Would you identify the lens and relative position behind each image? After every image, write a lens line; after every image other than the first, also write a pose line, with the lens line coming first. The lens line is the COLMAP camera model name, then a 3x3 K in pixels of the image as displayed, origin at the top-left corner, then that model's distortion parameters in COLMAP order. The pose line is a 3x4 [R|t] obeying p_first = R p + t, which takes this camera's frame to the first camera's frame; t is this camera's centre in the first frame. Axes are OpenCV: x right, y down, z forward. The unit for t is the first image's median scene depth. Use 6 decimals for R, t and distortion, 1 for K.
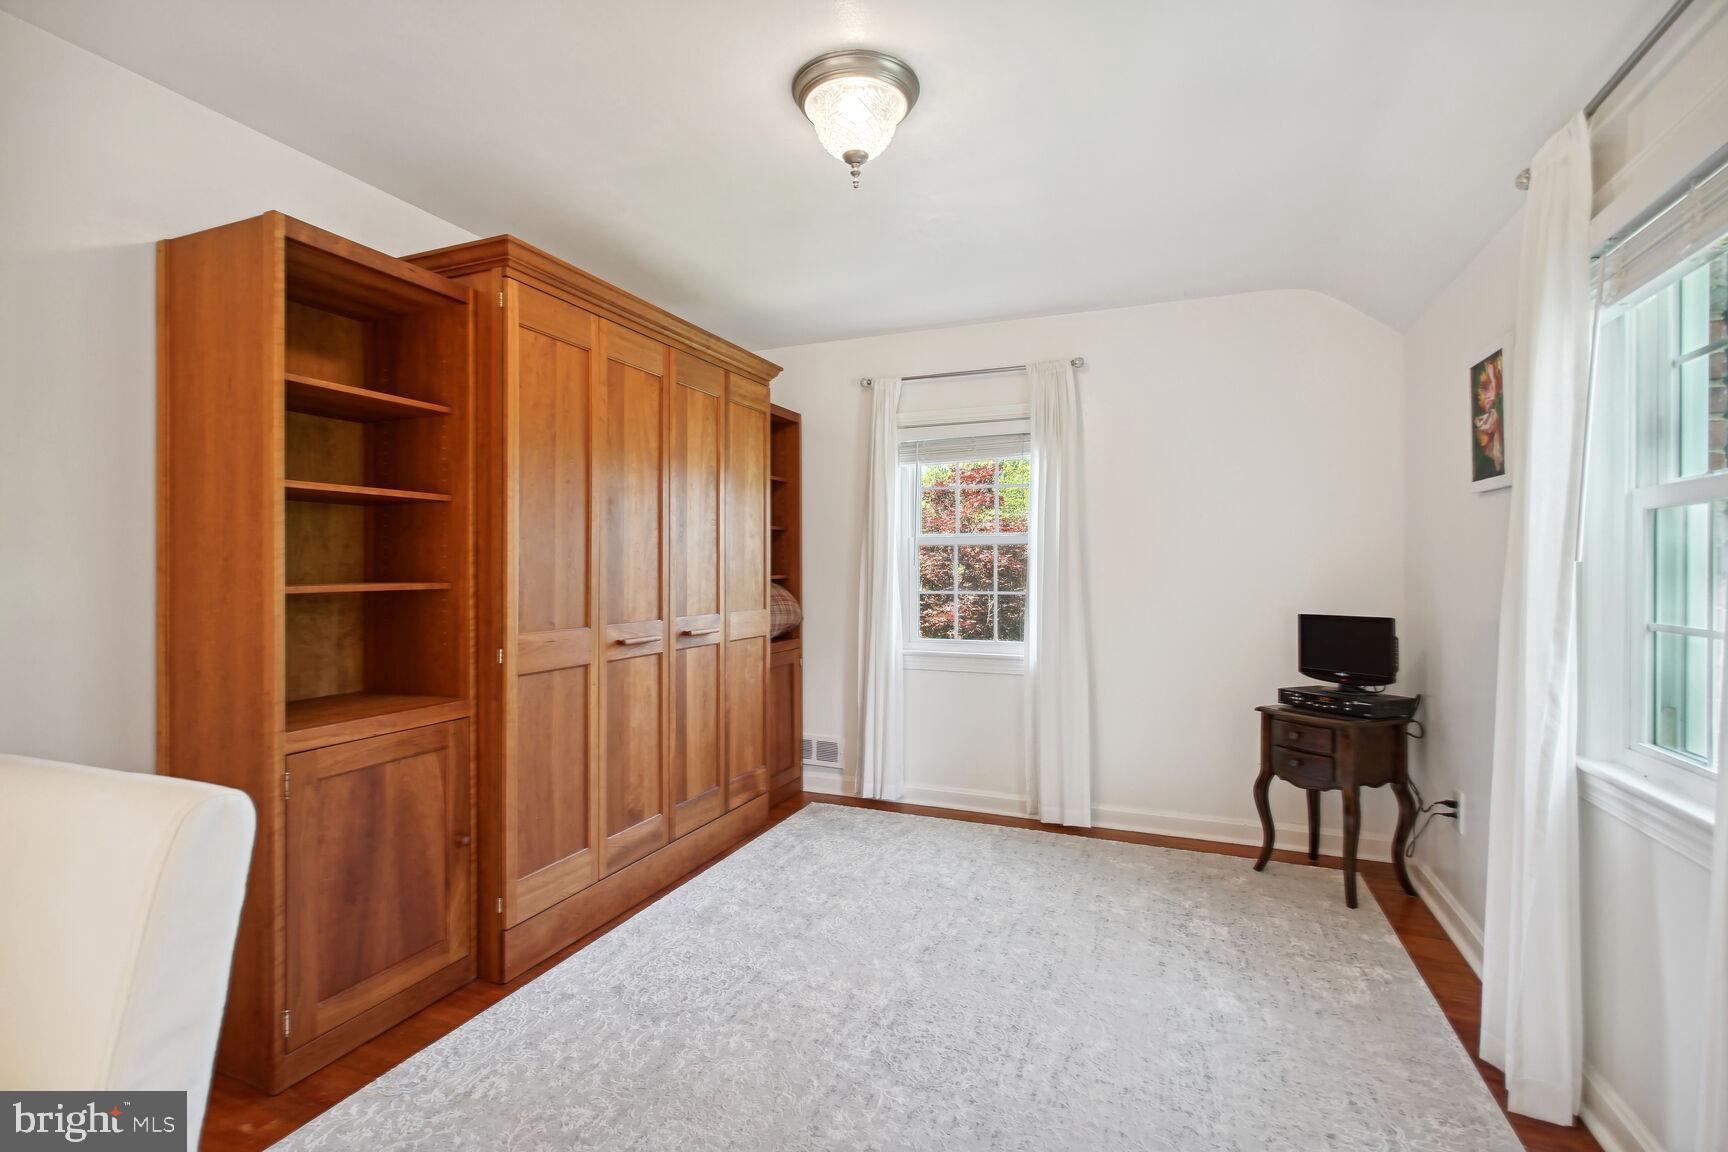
lens RADIAL K [[782.0, 0, 866.8], [0, 782.0, 568.7], [0, 0, 1]] dist [-0.001739, 0.002990]
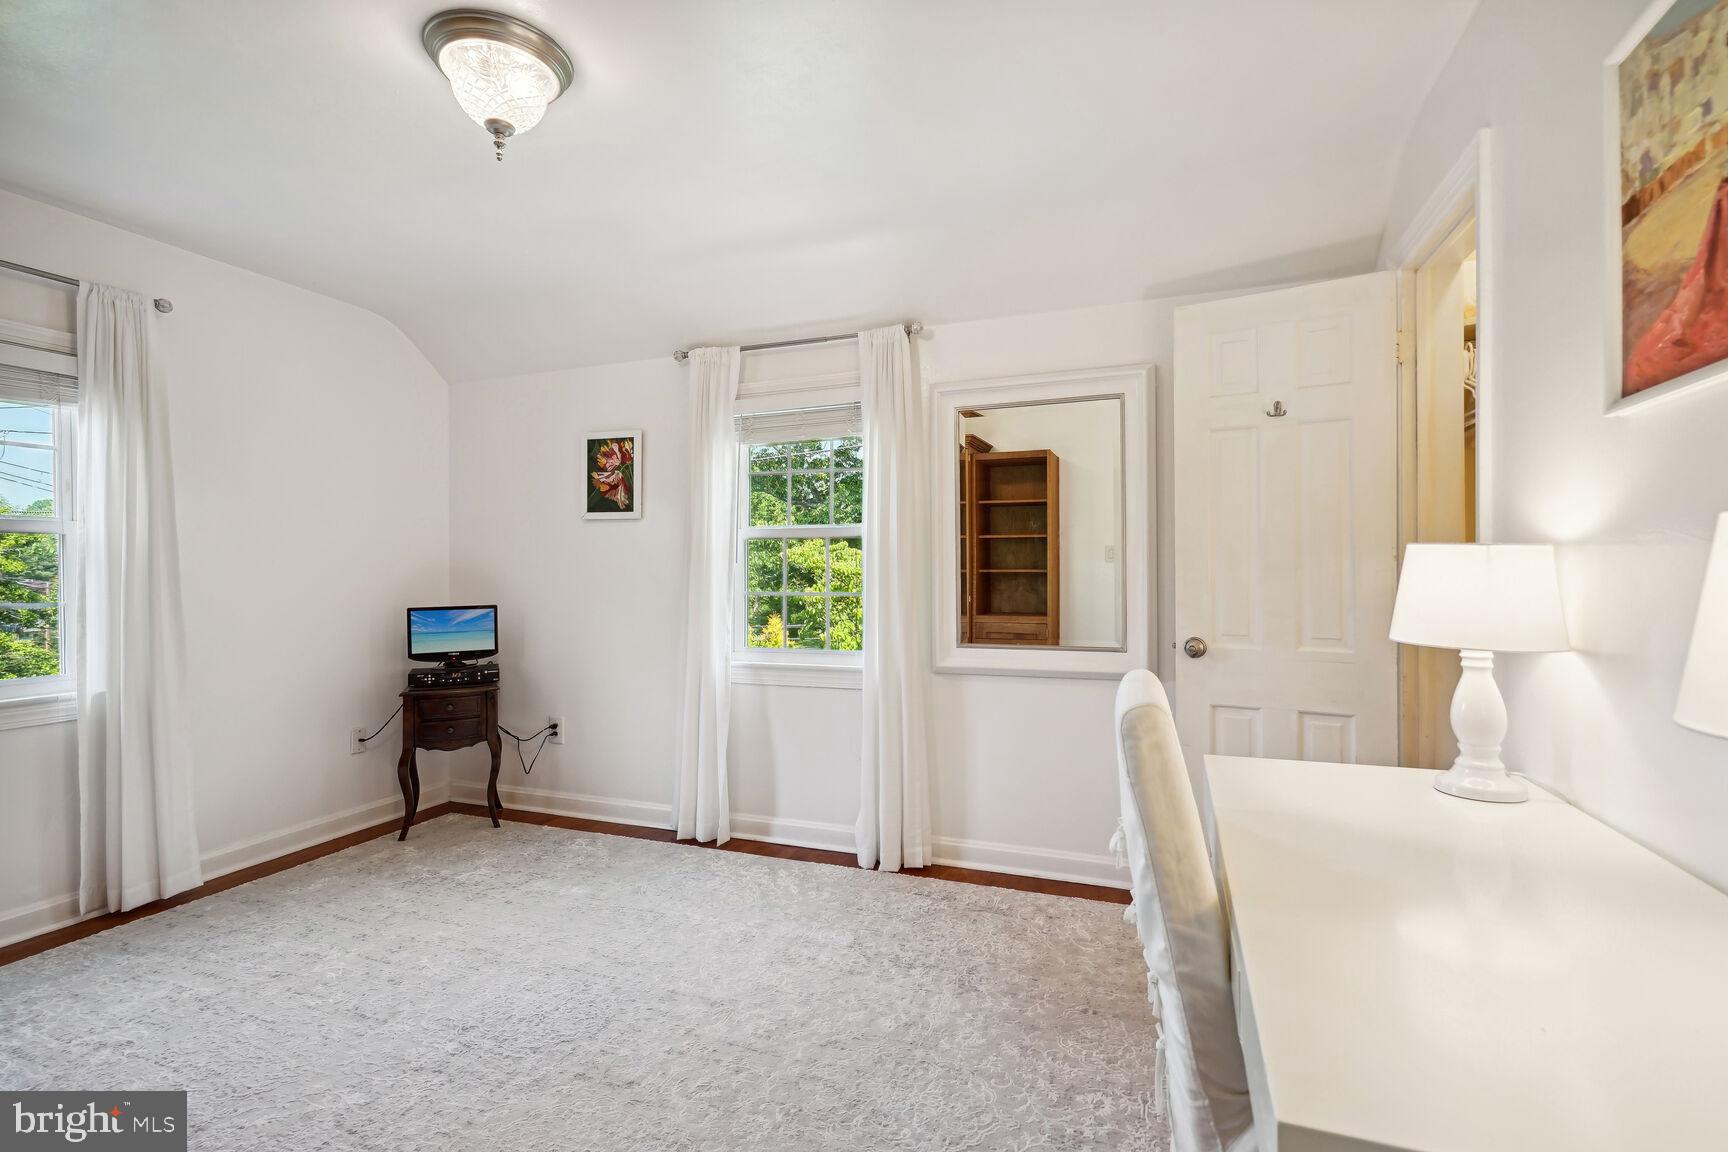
lens RADIAL K [[782.0, 0, 864.9], [0, 782.0, 568.4], [0, 0, 1]] dist [-0.001739, 0.002990]
pose [[-0.018062, -0.003905, 0.999829, -0.672960], [0.001596, 0.999991, 0.003935, -0.002893], [-0.999836, 0.001666, -0.018056, 0.397423]]
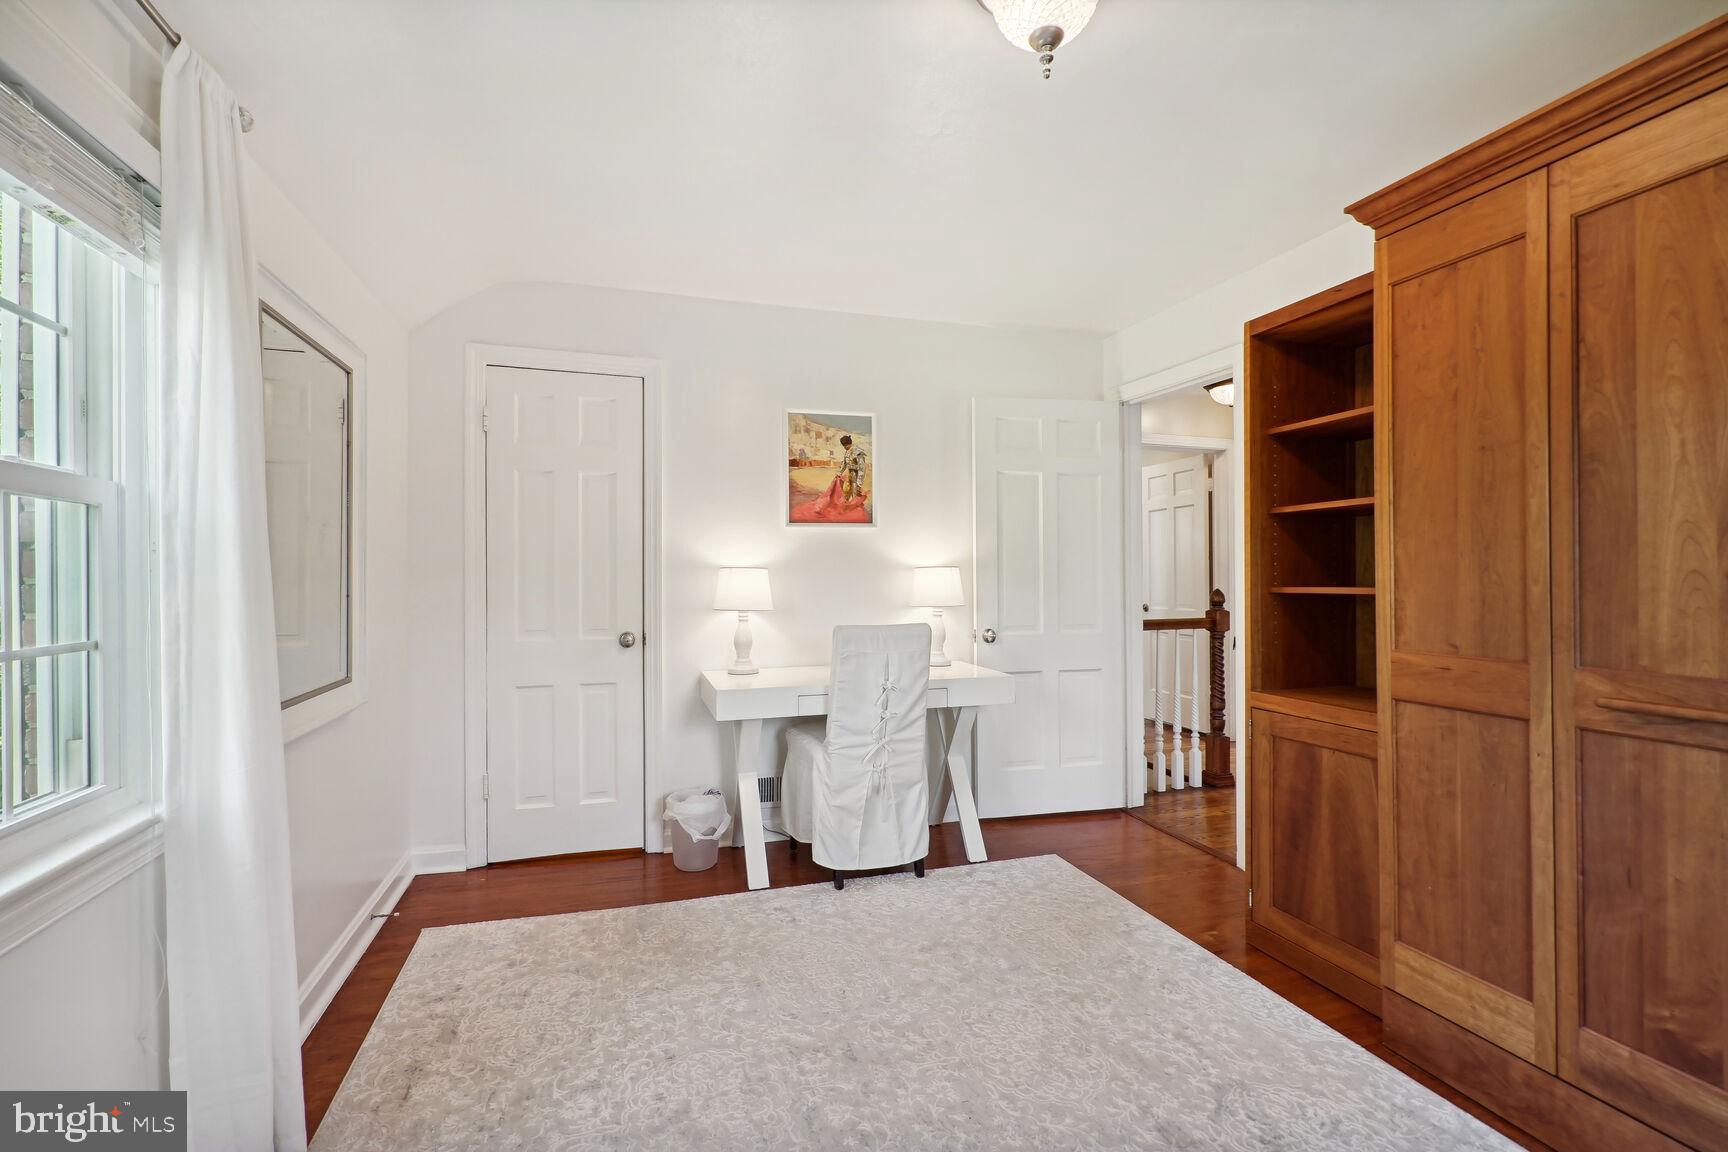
lens RADIAL K [[782.0, 0, 863.6], [0, 782.0, 582.6], [0, 0, 1]] dist [-0.001739, 0.002990]
pose [[-0.769524, 0.004428, -0.638603, 0.430460], [0.004695, 0.999988, 0.001276, 0.004895], [0.638601, -0.002016, -0.769535, 1.026634]]
